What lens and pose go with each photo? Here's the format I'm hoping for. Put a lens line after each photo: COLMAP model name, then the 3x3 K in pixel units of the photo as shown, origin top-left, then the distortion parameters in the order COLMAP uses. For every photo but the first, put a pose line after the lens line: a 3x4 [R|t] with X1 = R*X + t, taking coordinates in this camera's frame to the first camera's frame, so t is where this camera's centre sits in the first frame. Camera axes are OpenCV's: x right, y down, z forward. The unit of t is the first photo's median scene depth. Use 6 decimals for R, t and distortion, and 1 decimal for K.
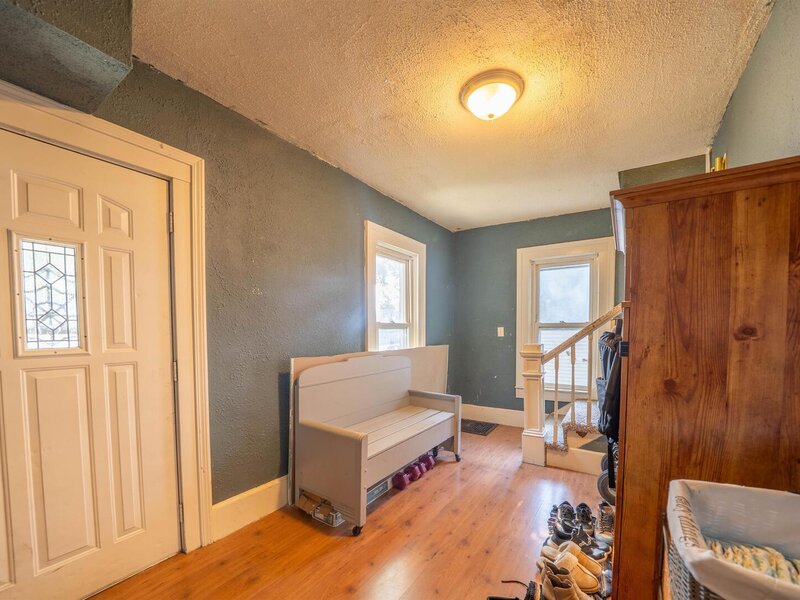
lens RADIAL K [[334.1, 0, 399.9], [0, 334.1, 346.0], [0, 0, 1]] dist [-0.001247, -0.000196]
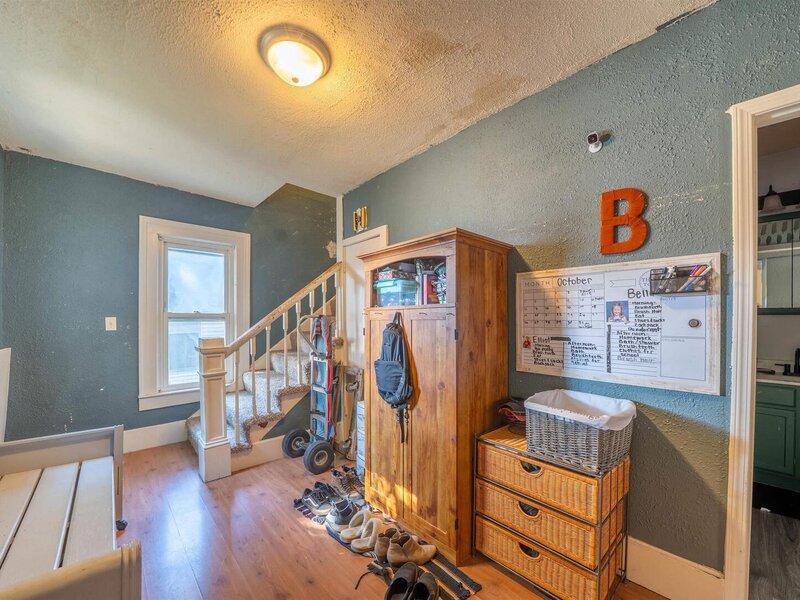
lens RADIAL K [[329.6, 0, 400.1], [0, 329.6, 320.3], [0, 0, 1]] dist [0.000134, -0.000088]
pose [[0.245895, 0.002221, 0.969294, -0.313677], [0.046122, 0.998838, -0.013989, -0.017193], [-0.968199, 0.048145, 0.245507, 0.340716]]
